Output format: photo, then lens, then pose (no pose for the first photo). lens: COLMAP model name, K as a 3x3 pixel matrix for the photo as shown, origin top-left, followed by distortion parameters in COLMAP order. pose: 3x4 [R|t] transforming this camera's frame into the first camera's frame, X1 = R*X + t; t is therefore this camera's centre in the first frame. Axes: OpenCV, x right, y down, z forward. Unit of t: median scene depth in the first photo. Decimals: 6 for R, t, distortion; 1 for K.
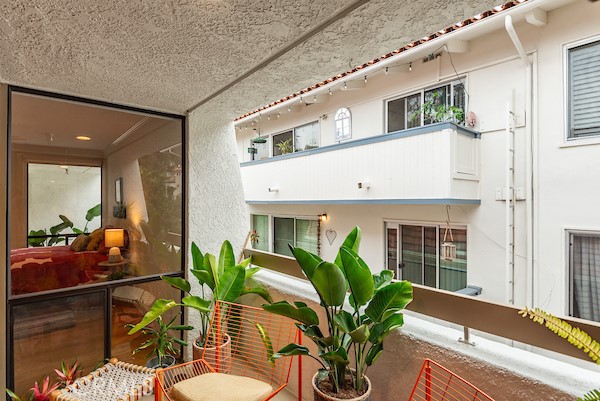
lens RADIAL K [[324.5, 0, 298.5], [0, 324.5, 196.3], [0, 0, 1]] dist [0.002414, -0.000223]
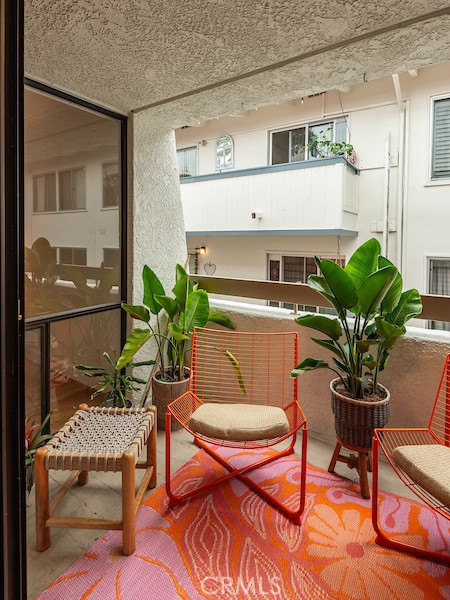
lens RADIAL K [[344.7, 0, 223.9], [0, 344.7, 246.2], [0, 0, 1]] dist [0.025237, -0.000029]
pose [[0.948714, 0.002896, 0.316123, -0.250594], [-0.011005, 0.999654, 0.023870, 0.039266], [-0.315945, -0.026125, 0.948418, 0.041721]]
